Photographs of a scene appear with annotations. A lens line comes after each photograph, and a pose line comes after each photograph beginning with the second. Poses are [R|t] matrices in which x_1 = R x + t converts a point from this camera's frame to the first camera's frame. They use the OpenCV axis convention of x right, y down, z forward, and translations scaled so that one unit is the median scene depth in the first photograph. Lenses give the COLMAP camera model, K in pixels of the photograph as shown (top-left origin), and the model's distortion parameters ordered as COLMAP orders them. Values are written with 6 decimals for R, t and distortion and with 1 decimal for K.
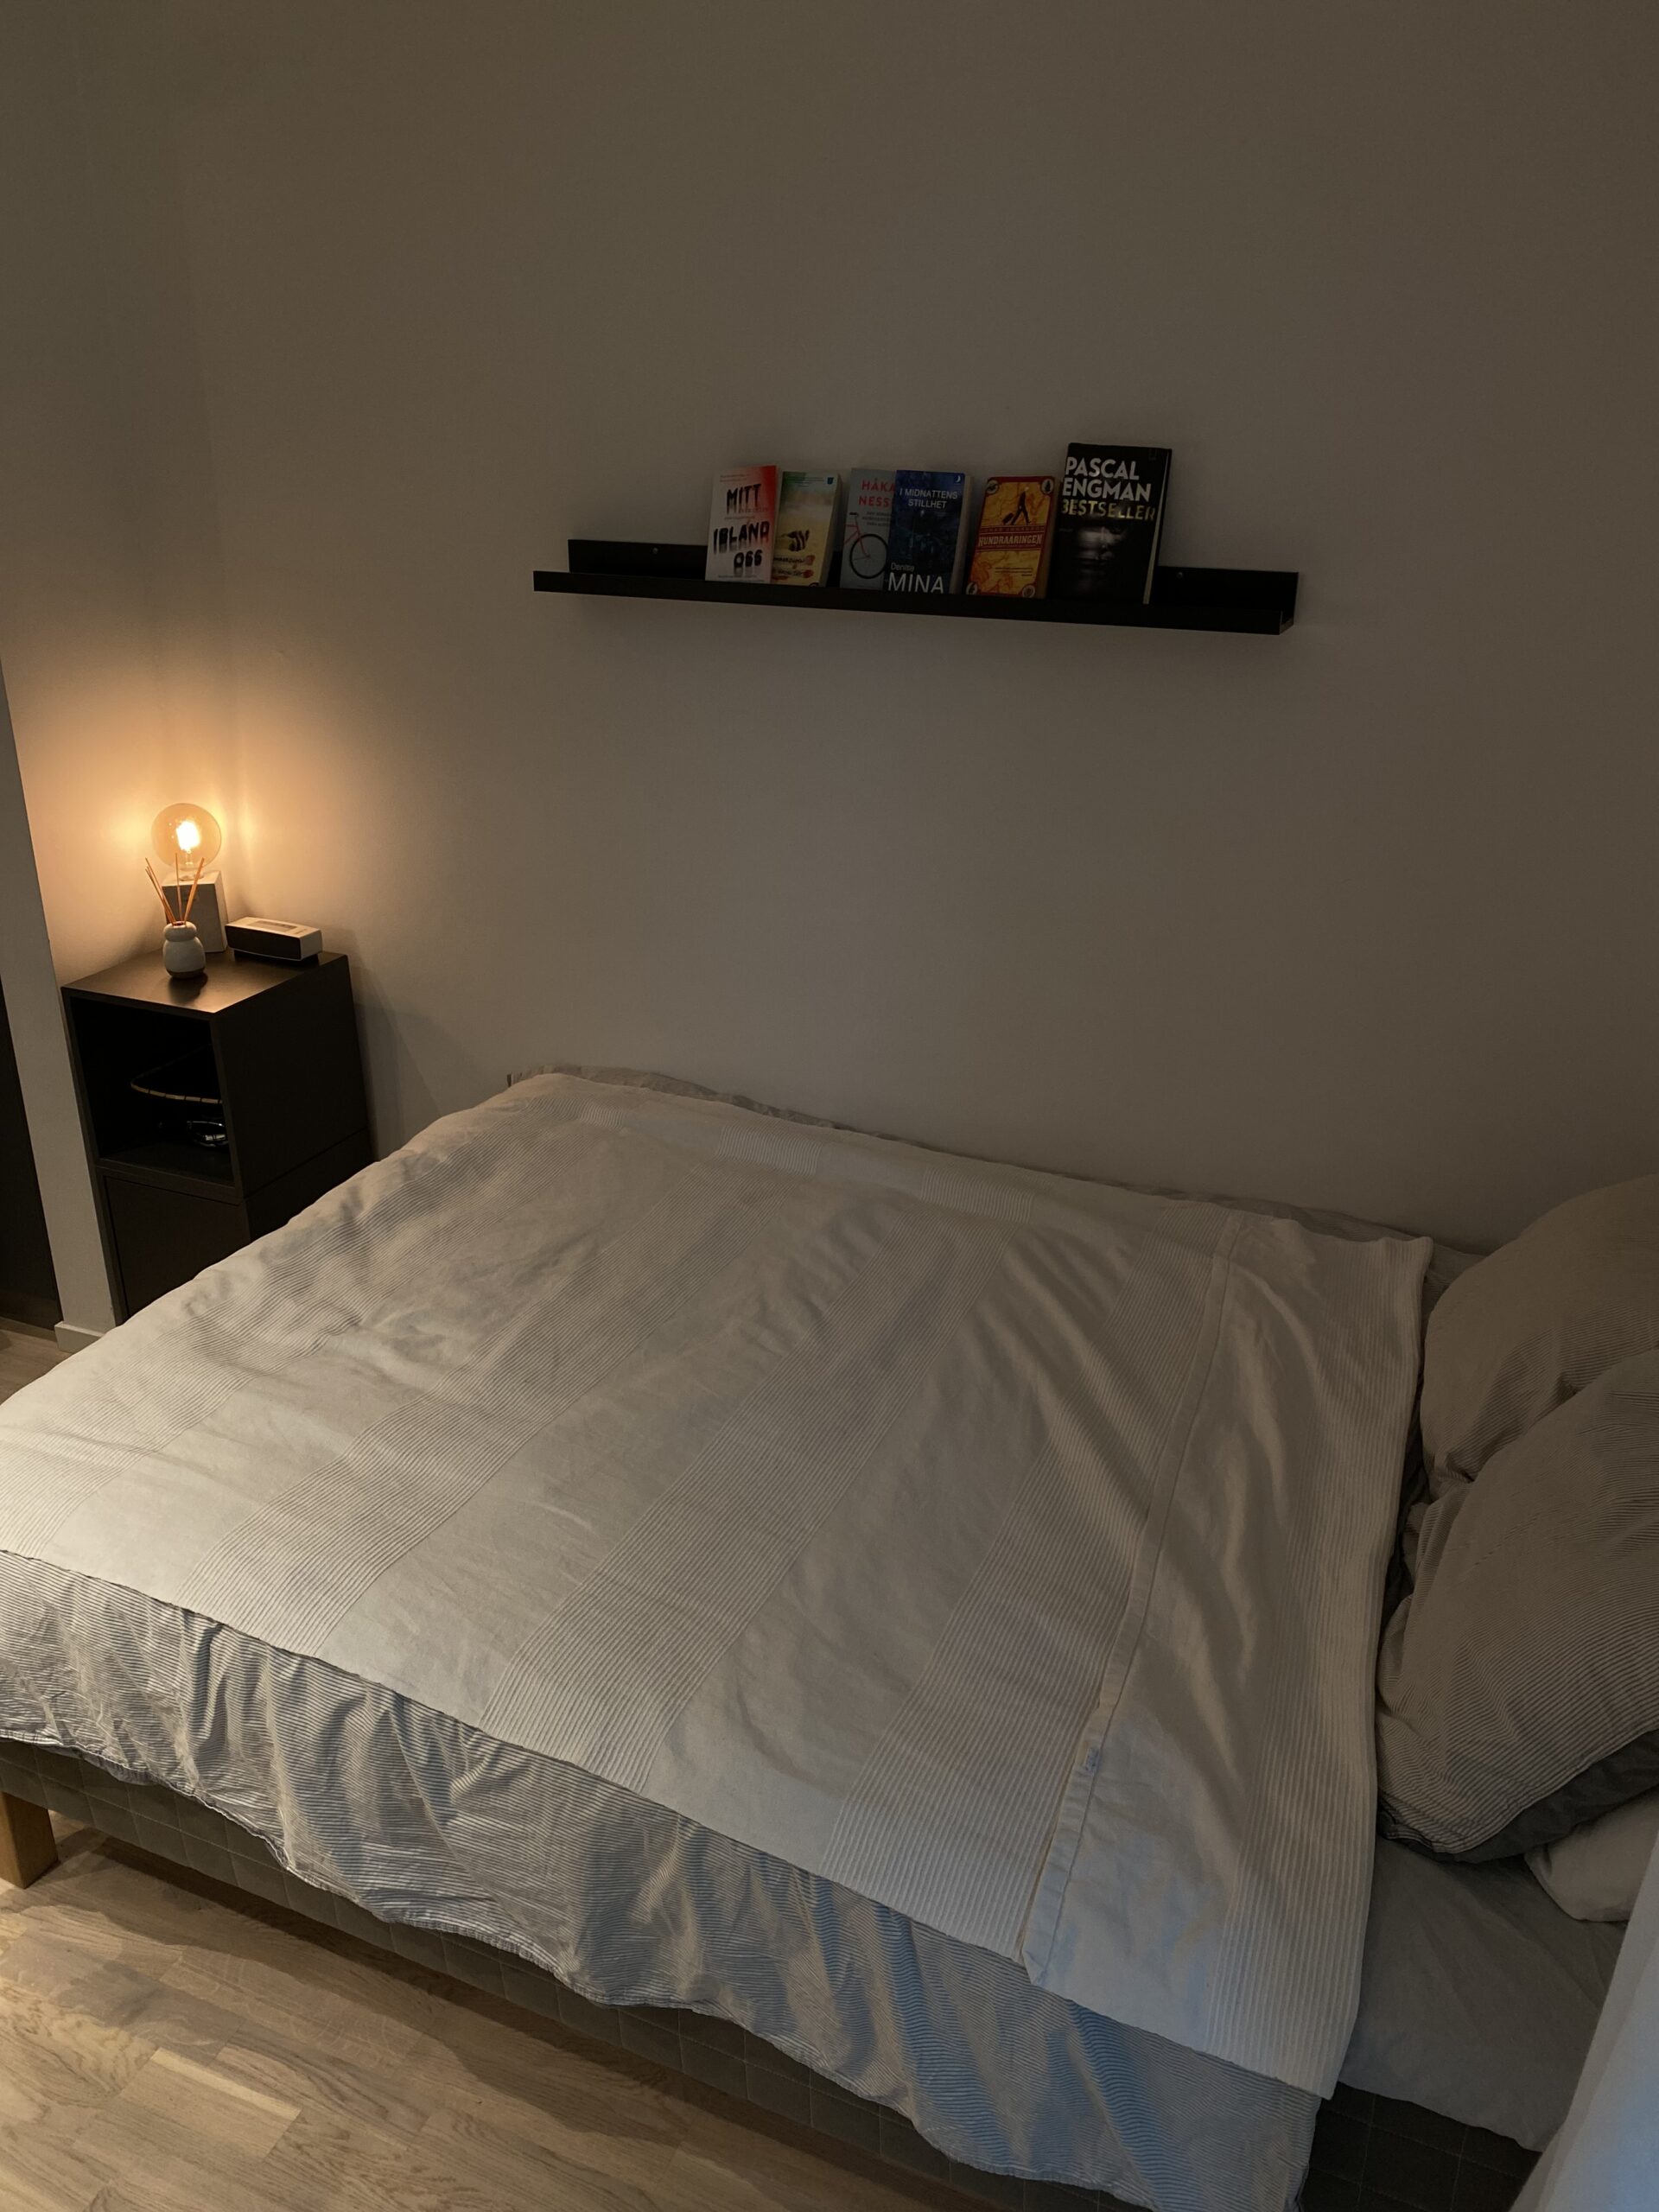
lens RADIAL K [[1669.3, 0, 829.5], [0, 1669.3, 1107.9], [0, 0, 1]] dist [0.008138, 0.001264]
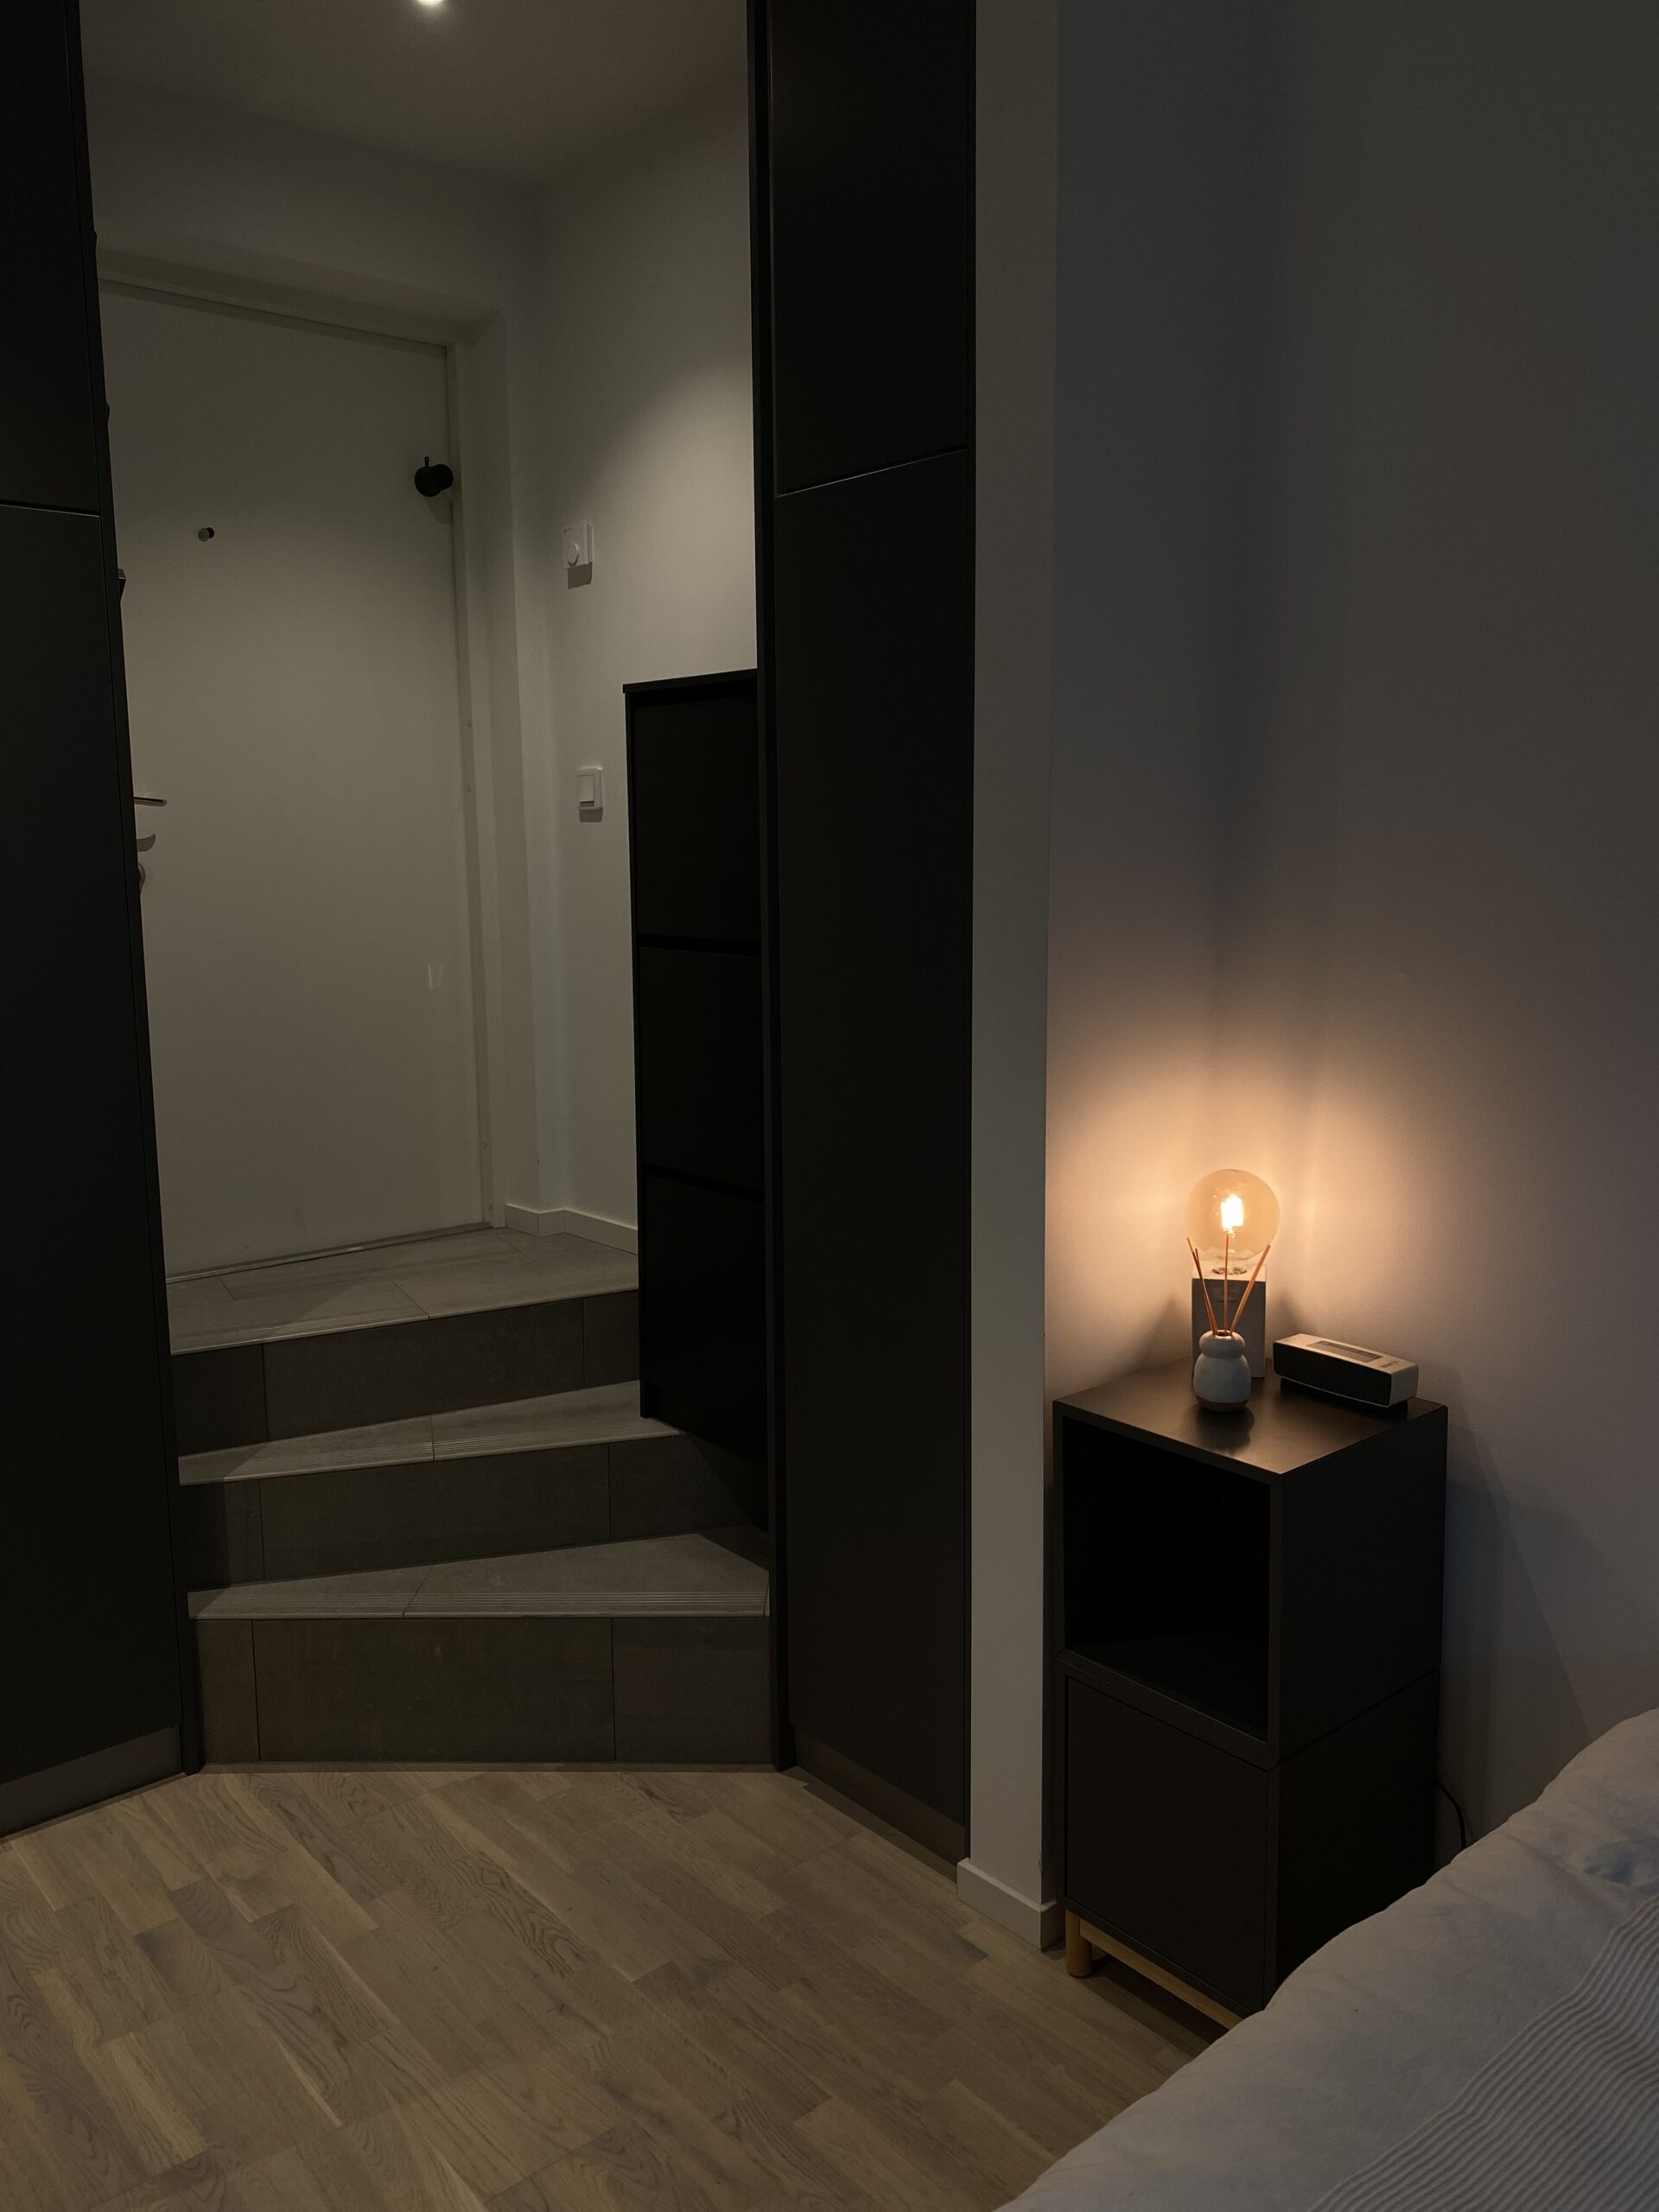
lens RADIAL K [[1669.3, 0, 829.9], [0, 1669.3, 1103.8], [0, 0, 1]] dist [0.008138, 0.001264]
pose [[0.889199, 0.058052, -0.453822, -0.214858], [-0.163454, 0.966764, -0.196598, -0.036939], [0.427326, 0.248993, 0.869134, 0.283086]]
